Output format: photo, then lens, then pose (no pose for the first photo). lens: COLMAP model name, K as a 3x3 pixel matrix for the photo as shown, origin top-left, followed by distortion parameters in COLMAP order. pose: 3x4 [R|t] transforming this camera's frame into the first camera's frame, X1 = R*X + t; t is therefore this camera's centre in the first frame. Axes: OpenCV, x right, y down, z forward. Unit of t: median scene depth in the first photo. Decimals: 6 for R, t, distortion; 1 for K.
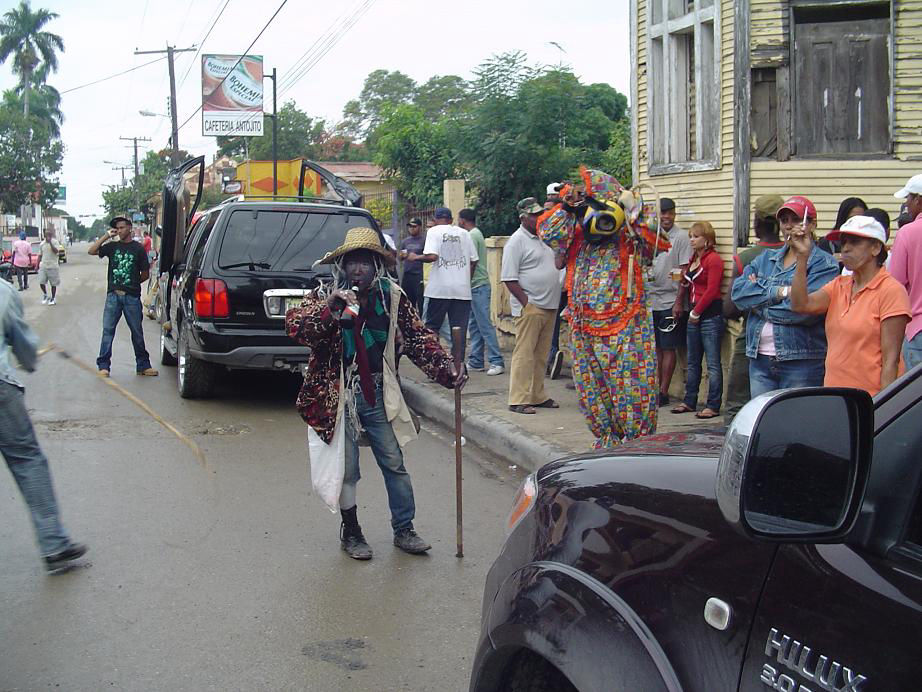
lens RADIAL K [[1179.6, 0, 461.0], [0, 1179.6, 346.0], [0, 0, 1]] dist [-0.186798, 0.247069]
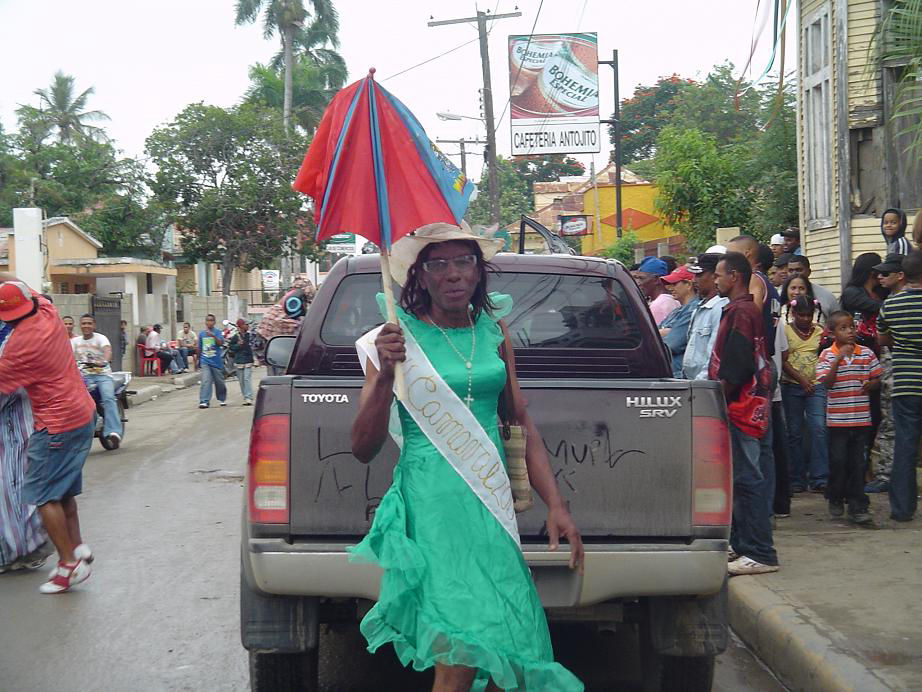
lens RADIAL K [[2245.7, 0, 461.0], [0, 2245.7, 346.0], [0, 0, 1]] dist [0.361834, 0.398646]
pose [[0.957434, -0.020737, -0.287906, 0.130431], [0.000197, 0.997463, -0.071190, 0.025975], [0.288651, 0.068103, 0.955009, -0.271094]]
